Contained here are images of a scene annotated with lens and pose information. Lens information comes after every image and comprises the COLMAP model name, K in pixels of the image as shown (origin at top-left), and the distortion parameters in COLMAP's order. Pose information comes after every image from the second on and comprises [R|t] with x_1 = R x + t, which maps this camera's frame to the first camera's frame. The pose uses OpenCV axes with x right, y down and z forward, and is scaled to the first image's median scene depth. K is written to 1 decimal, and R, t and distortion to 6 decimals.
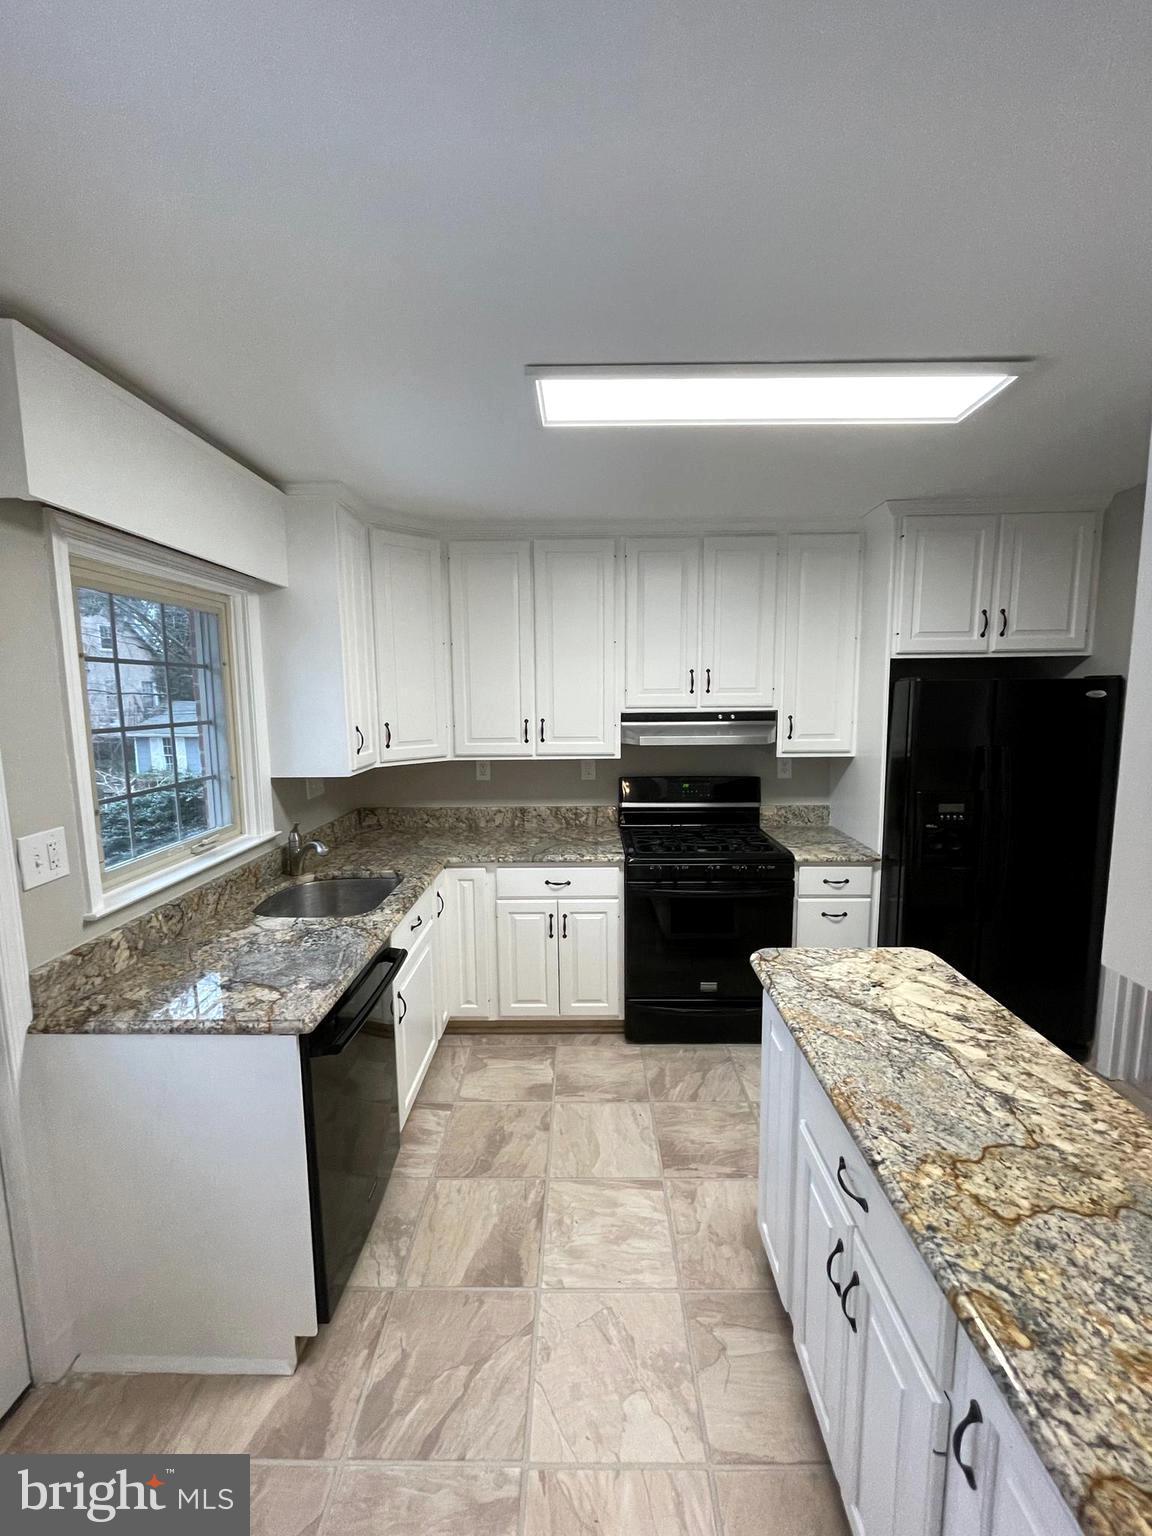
lens RADIAL K [[627.4, 0, 582.3], [0, 627.4, 773.1], [0, 0, 1]] dist [-0.003590, -0.000091]
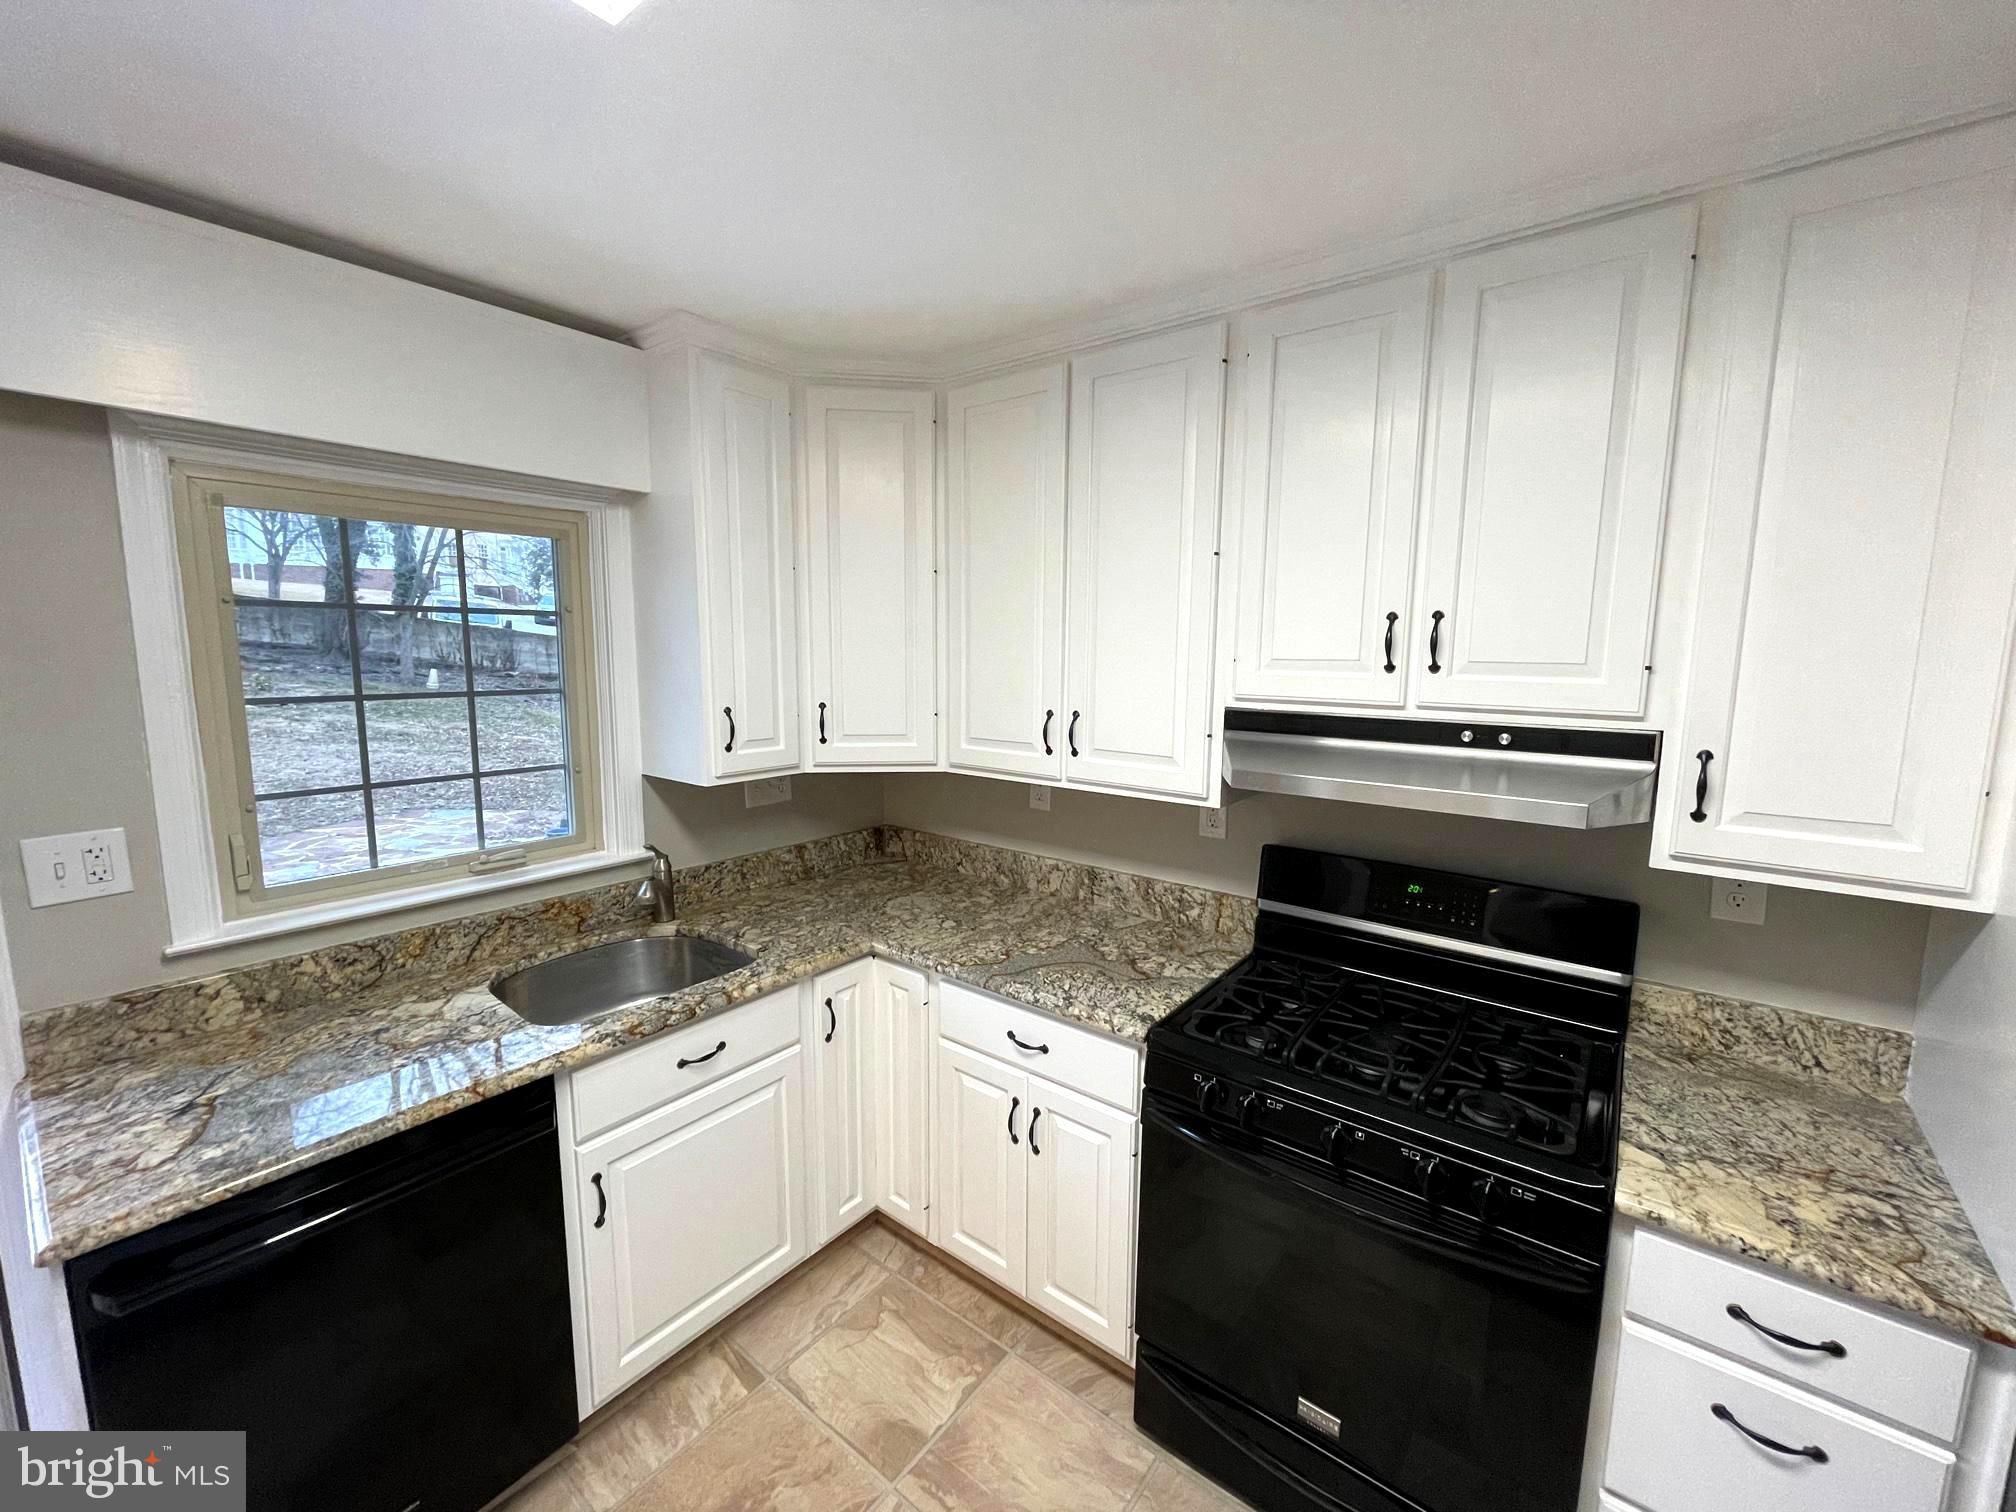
lens RADIAL K [[823.5, 0, 997.8], [0, 823.5, 751.4], [0, 0, 1]] dist [-0.003590, -0.000091]
pose [[0.788702, 0.094637, -0.607447, 0.318842], [-0.094534, 0.994998, 0.032274, -0.074446], [0.607464, 0.031970, 0.793704, 0.458187]]
